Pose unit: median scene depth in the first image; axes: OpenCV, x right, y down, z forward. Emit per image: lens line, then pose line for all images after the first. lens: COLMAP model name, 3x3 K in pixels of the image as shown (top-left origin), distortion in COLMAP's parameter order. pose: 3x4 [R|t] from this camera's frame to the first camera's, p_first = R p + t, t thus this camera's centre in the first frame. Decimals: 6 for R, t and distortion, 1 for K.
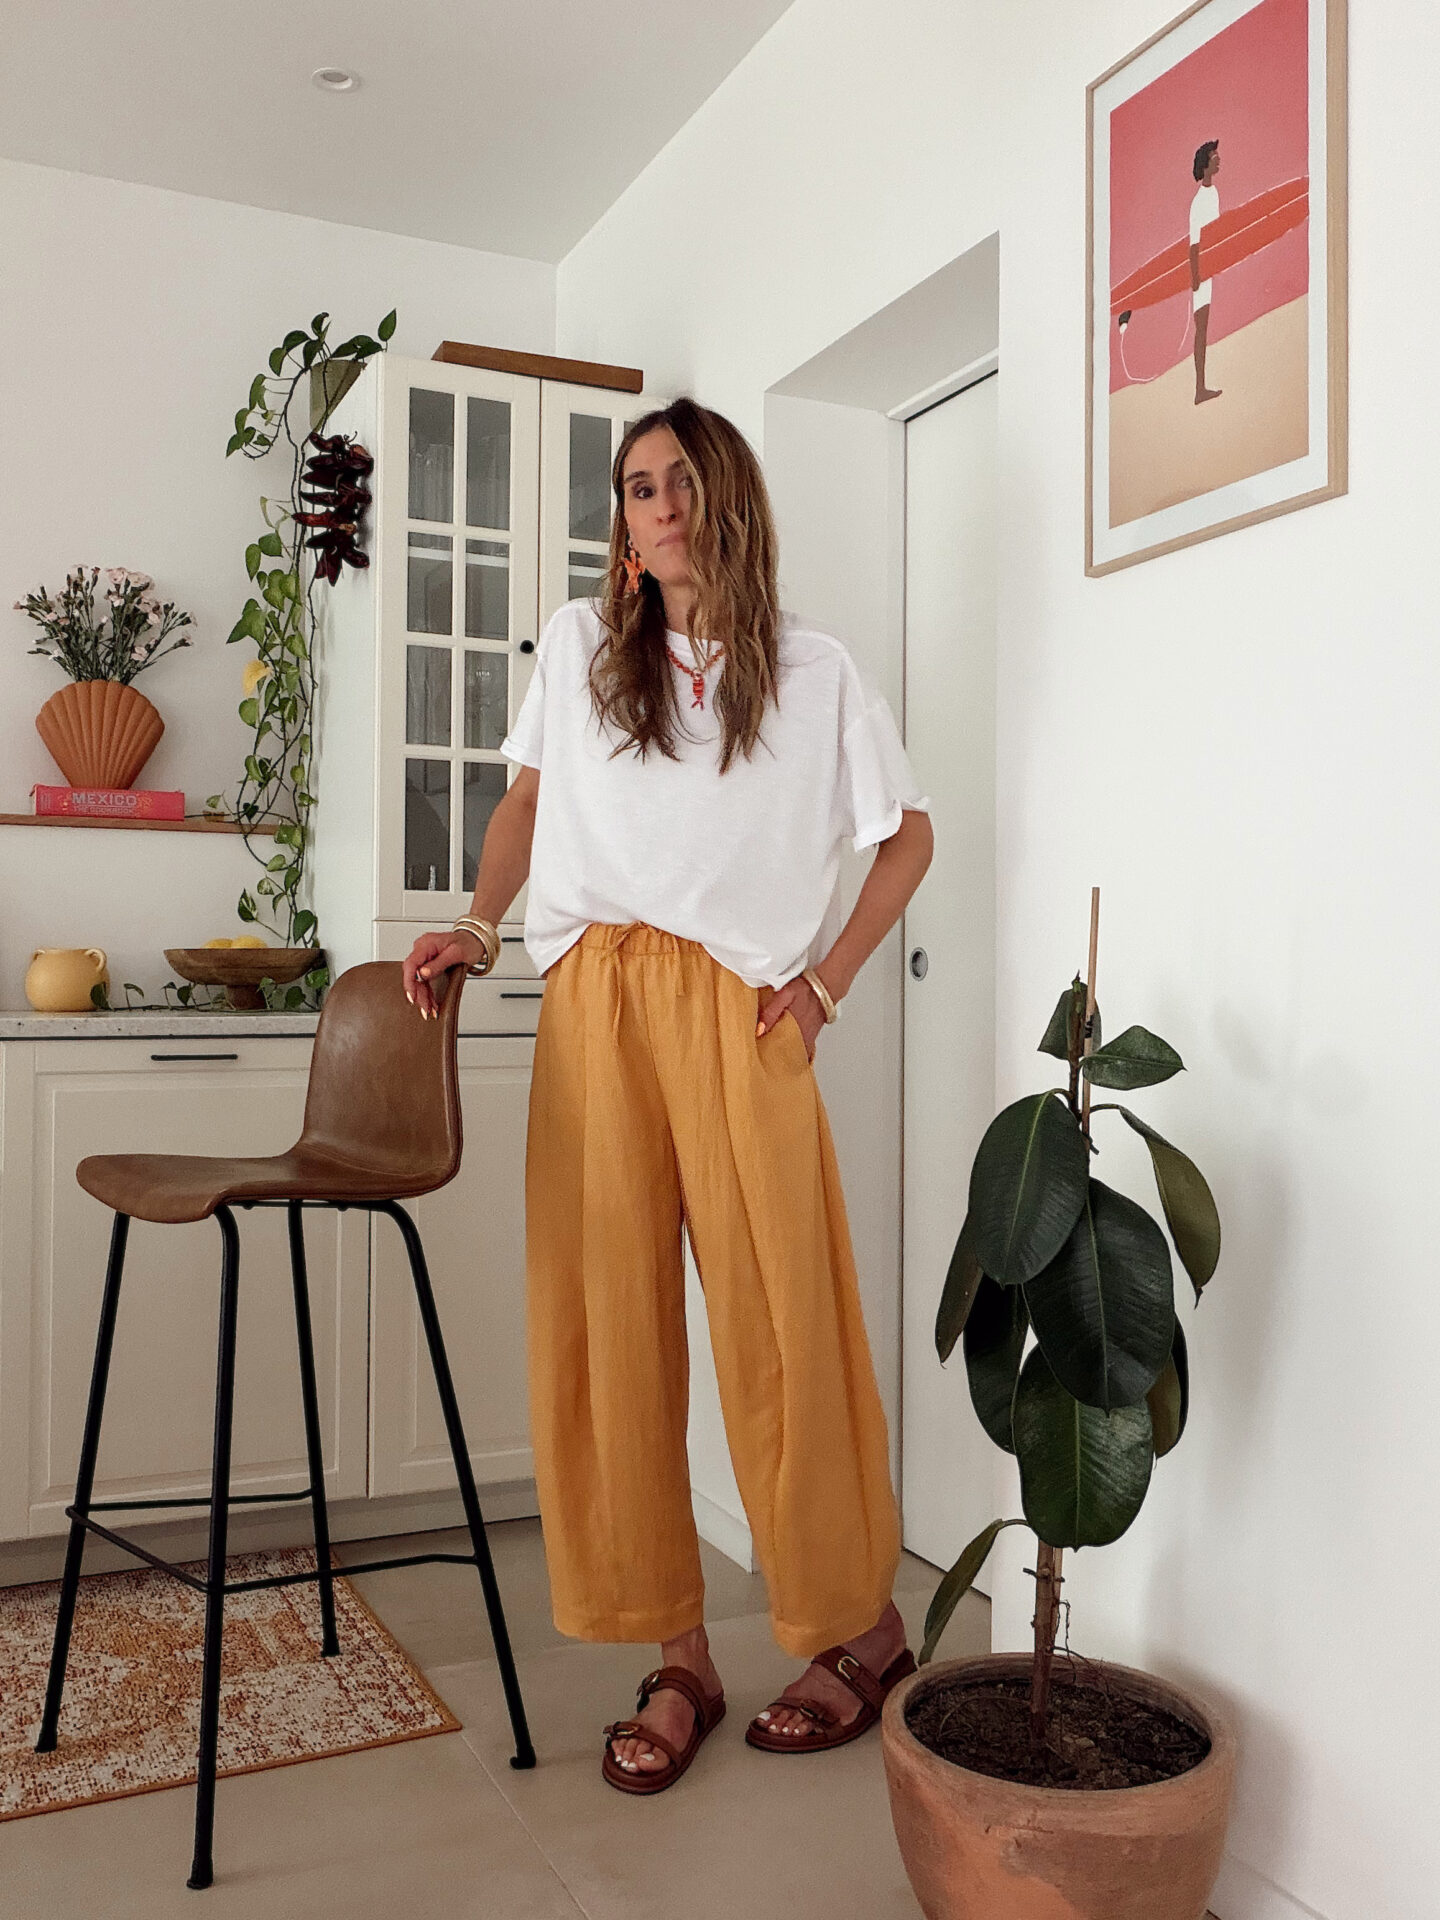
lens RADIAL K [[1693.2, 0, 715.1], [0, 1693.2, 952.1], [0, 0, 1]] dist [-0.004295, -0.003343]
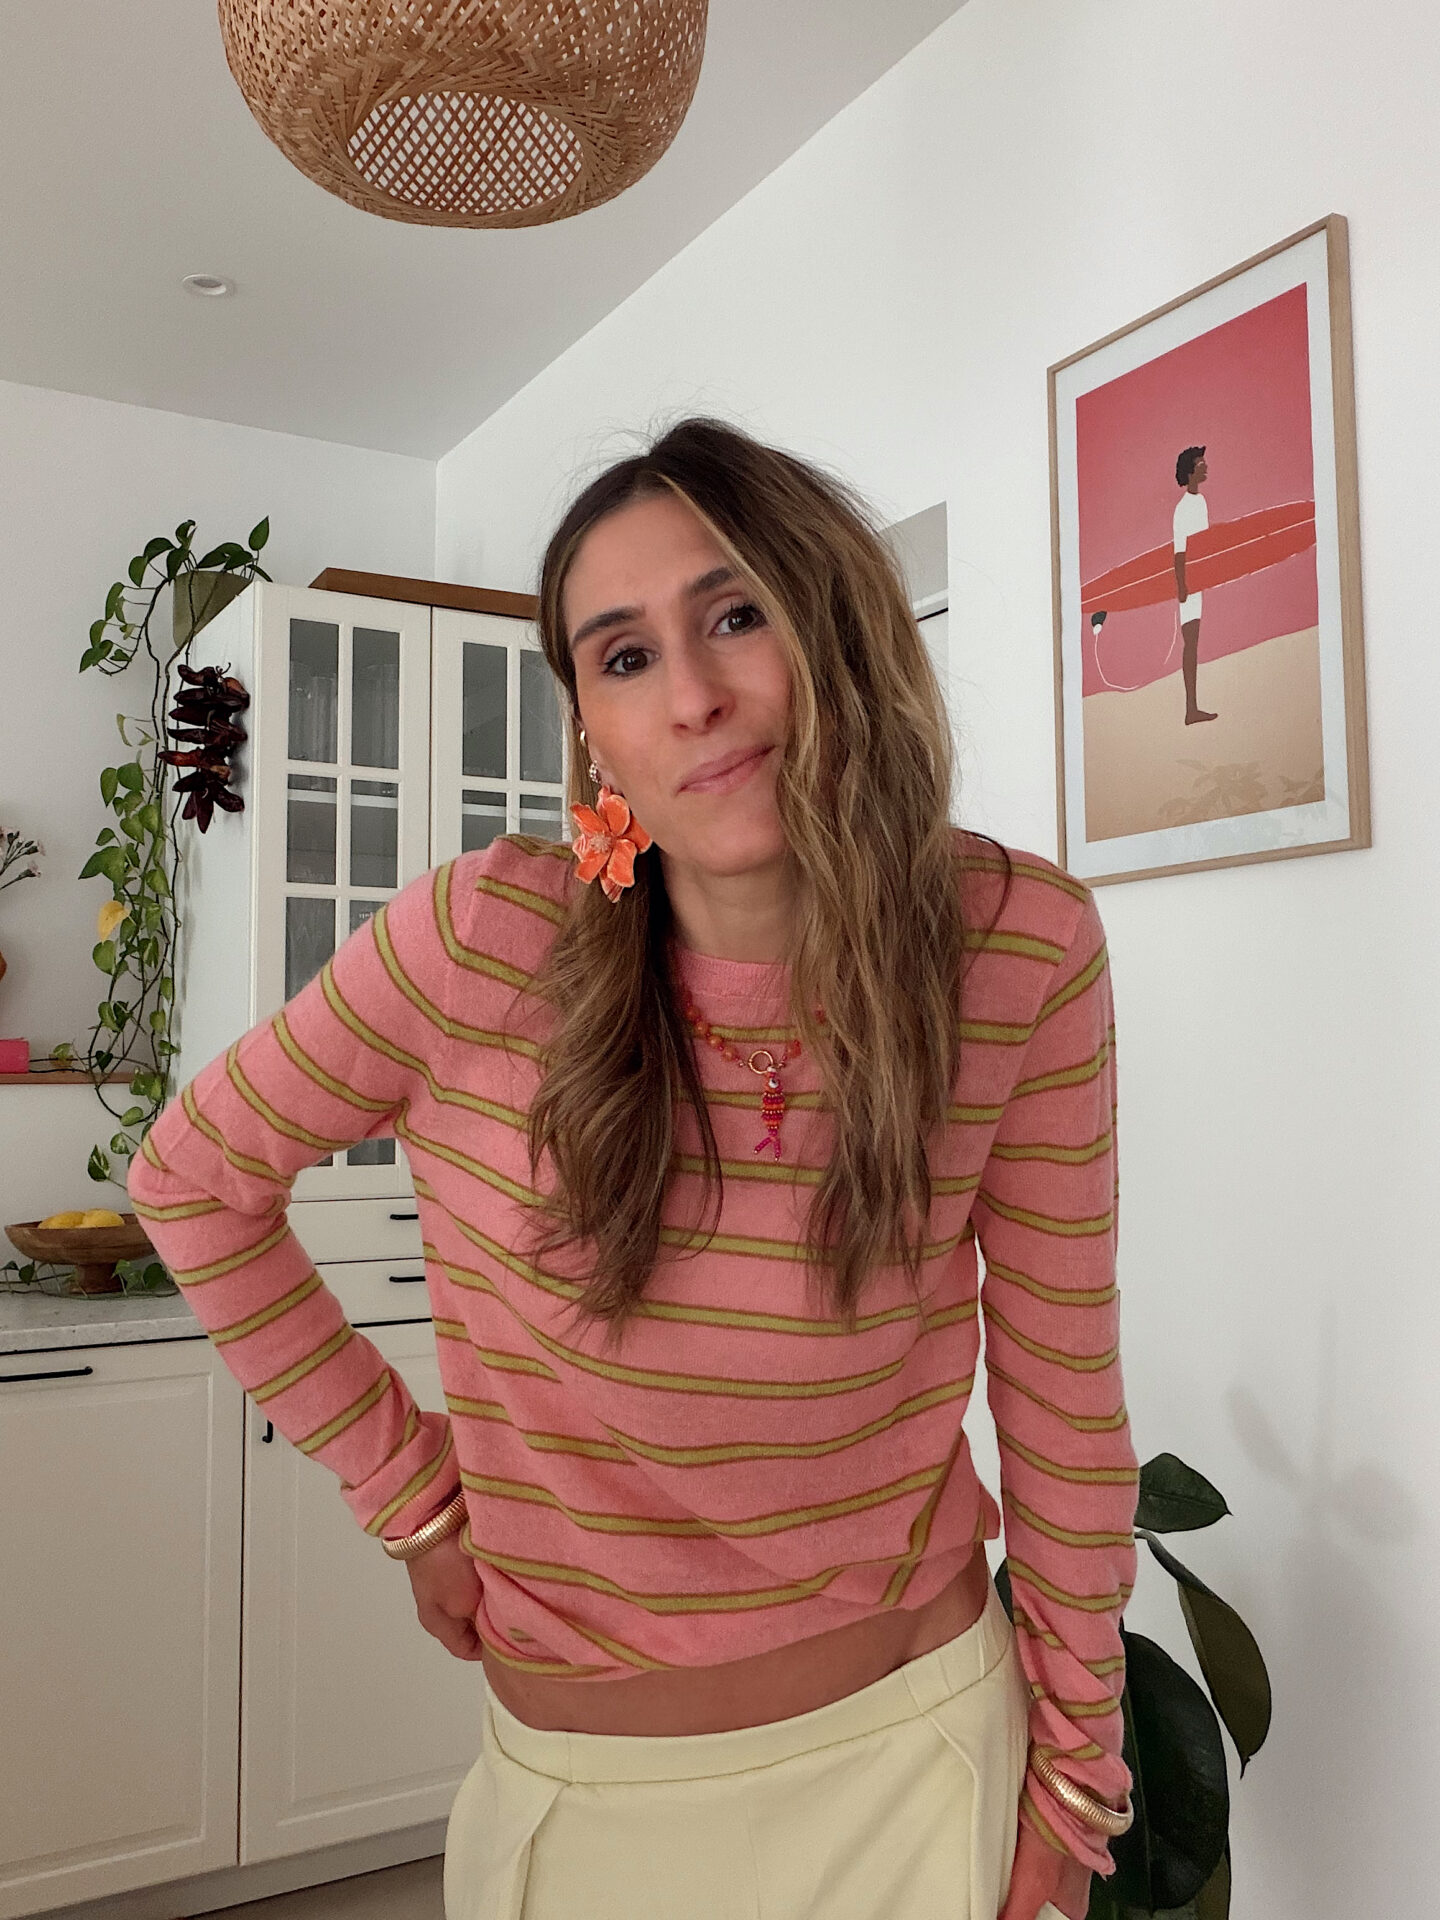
lens RADIAL K [[1693.2, 0, 715.1], [0, 1693.2, 952.1], [0, 0, 1]] dist [-0.004295, -0.003343]
pose [[0.995482, -0.006020, 0.094760, -0.038430], [0.011706, 0.998156, -0.059567, -0.094474], [-0.094227, 0.060407, 0.993716, 0.073026]]
